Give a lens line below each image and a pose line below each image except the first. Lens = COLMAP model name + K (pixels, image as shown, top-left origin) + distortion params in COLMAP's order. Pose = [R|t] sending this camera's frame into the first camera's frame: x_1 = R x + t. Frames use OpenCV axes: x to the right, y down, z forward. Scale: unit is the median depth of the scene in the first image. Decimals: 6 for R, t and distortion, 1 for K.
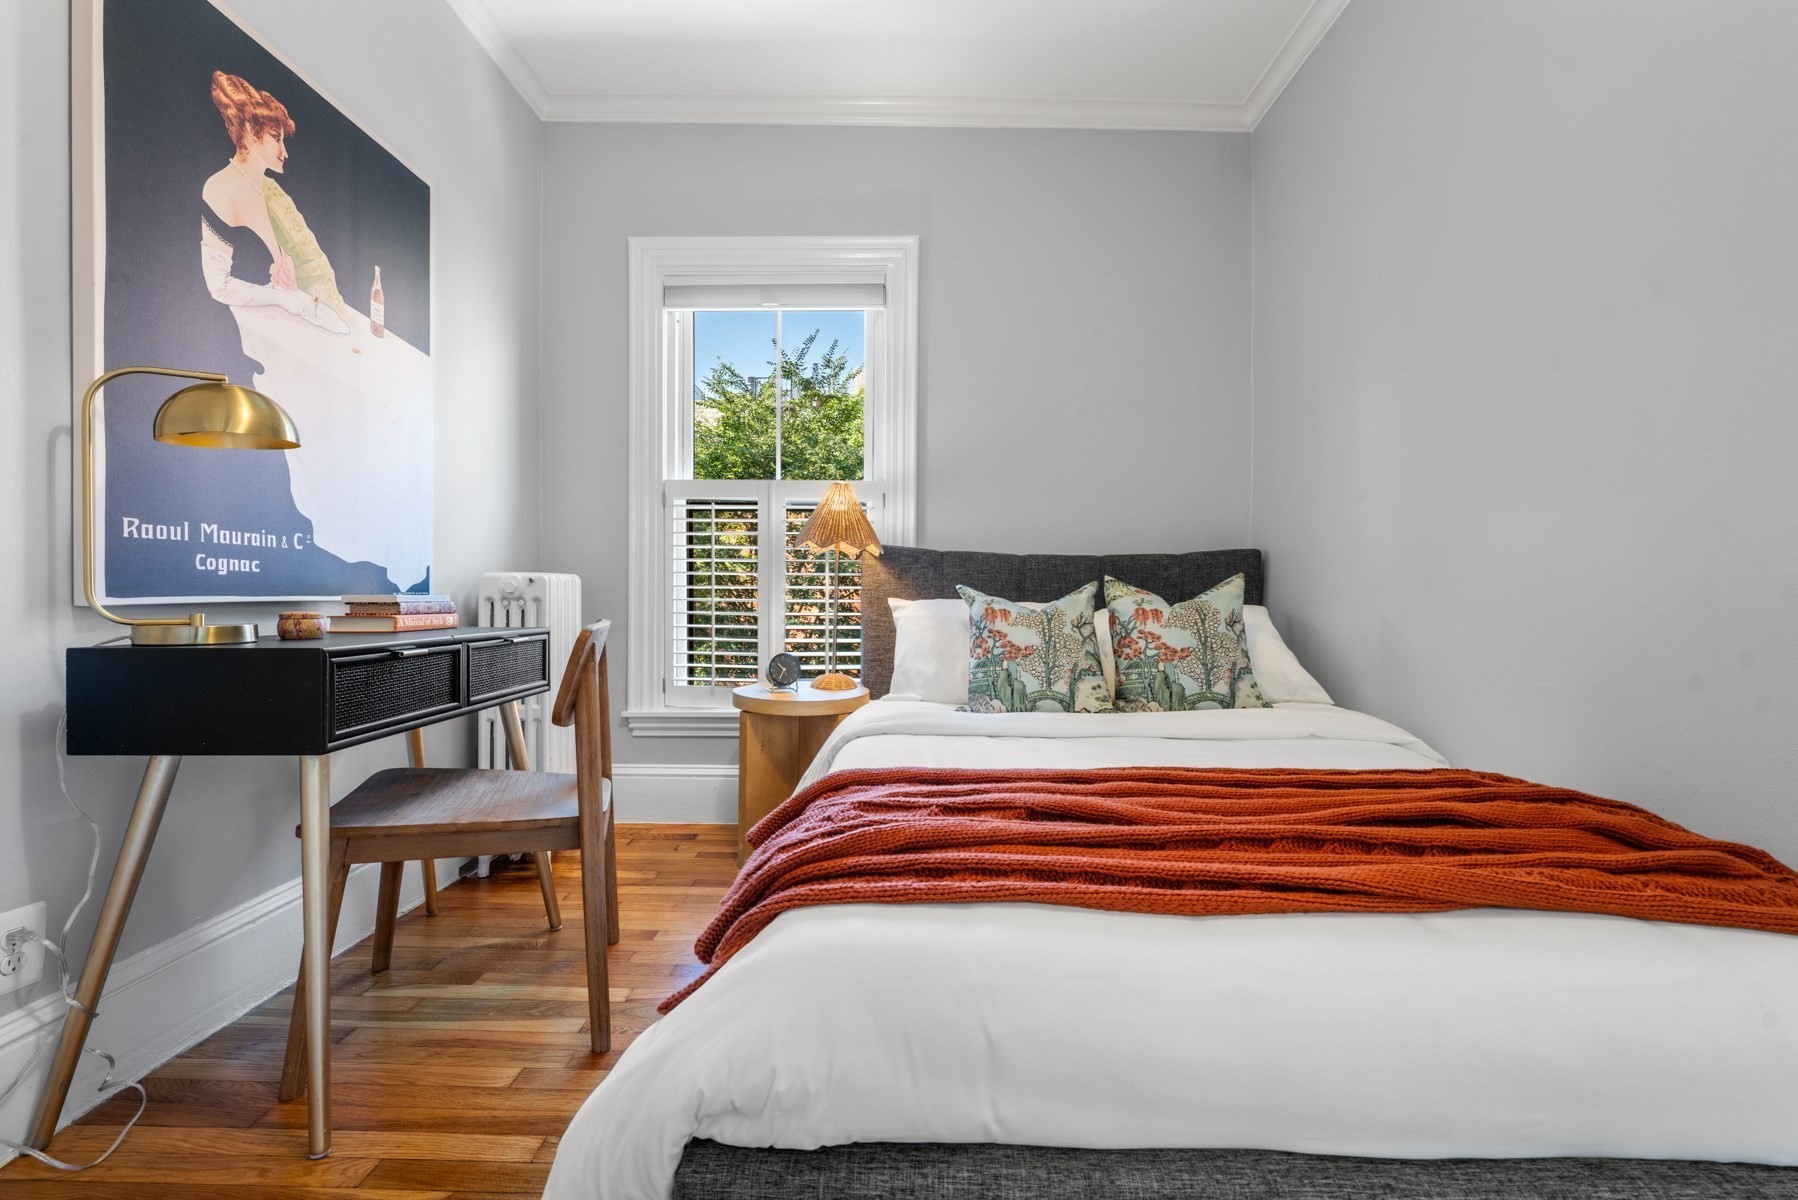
lens RADIAL K [[763.4, 0, 889.5], [0, 763.4, 597.4], [0, 0, 1]] dist [-0.001475, -0.000509]
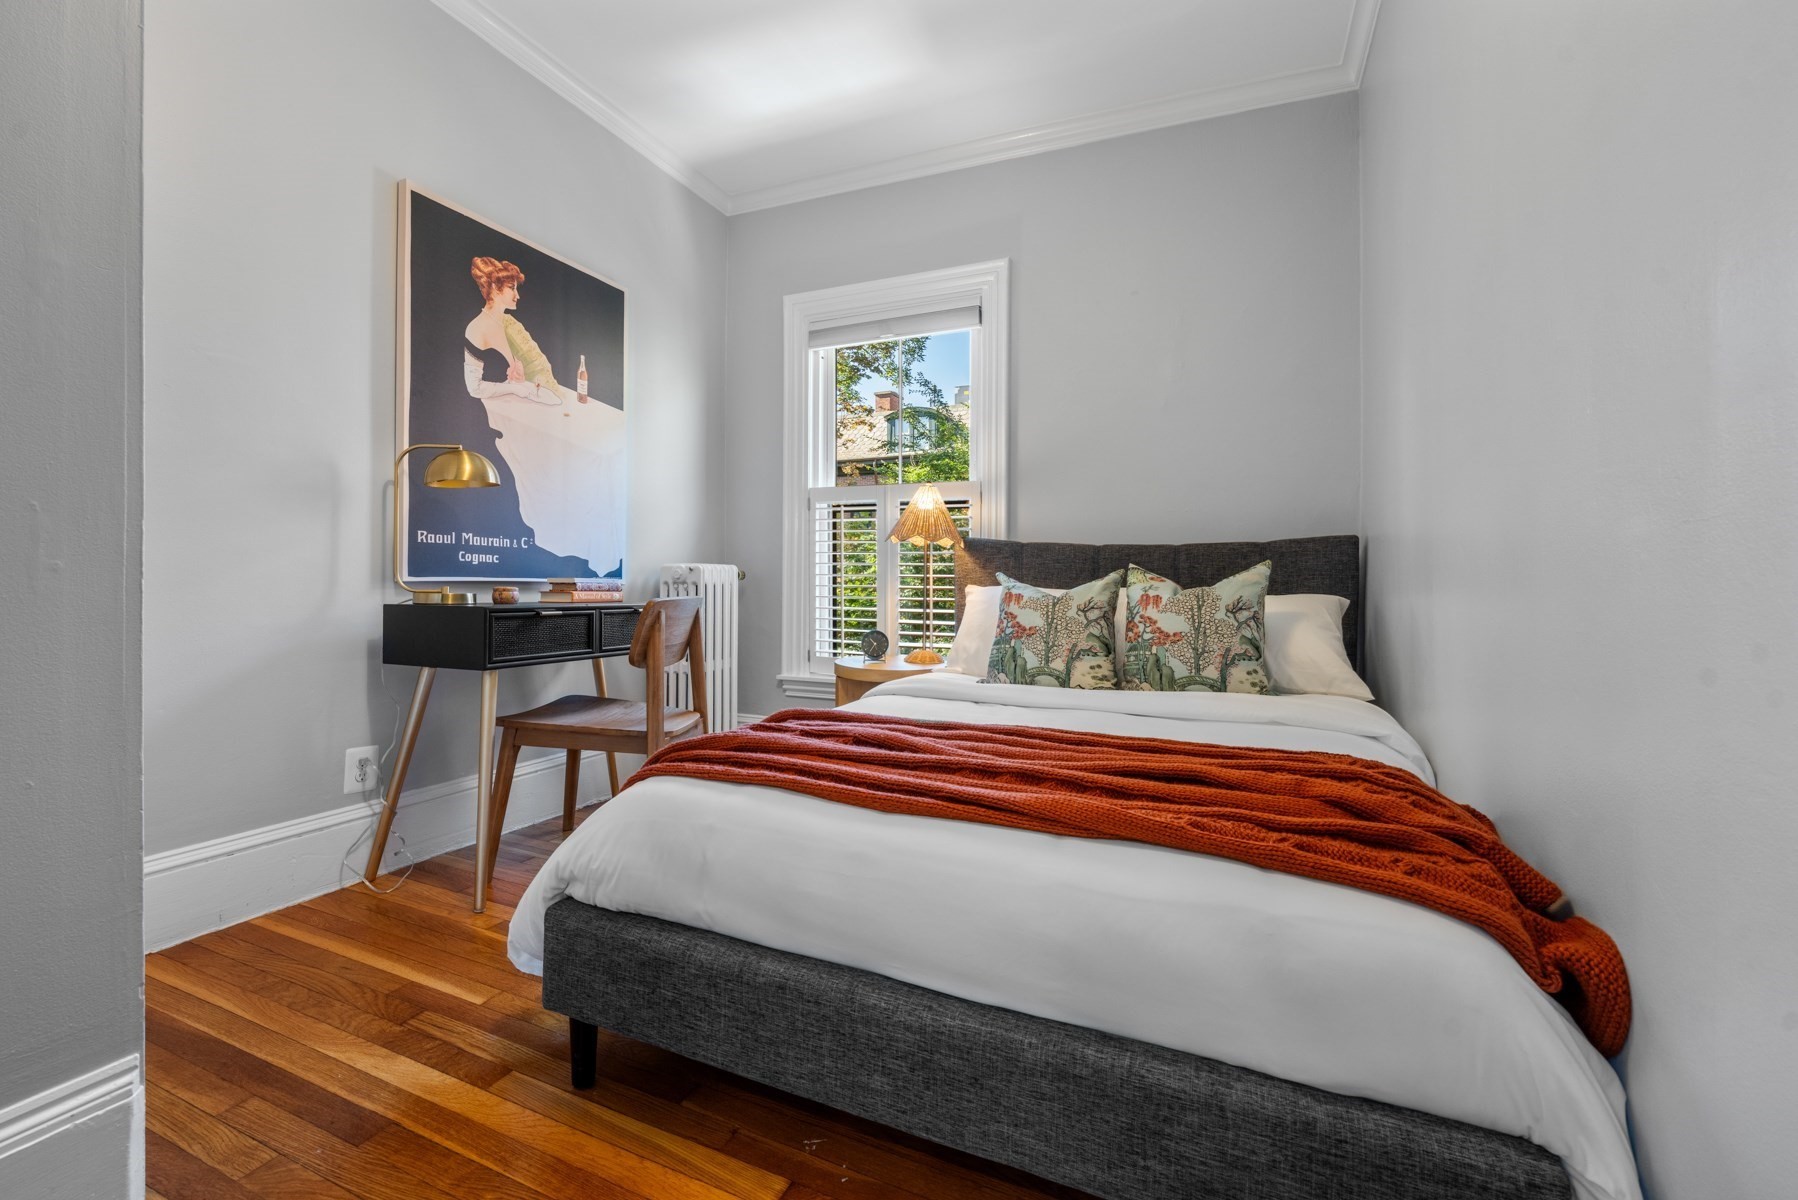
lens RADIAL K [[774.6, 0, 898.4], [0, 774.6, 584.8], [0, 0, 1]] dist [-0.002325, -0.000657]
pose [[0.917356, 0.006500, -0.398015, 0.460021], [-0.010220, 0.999922, -0.007226, 0.012987], [0.397937, 0.010697, 0.917350, -0.117996]]
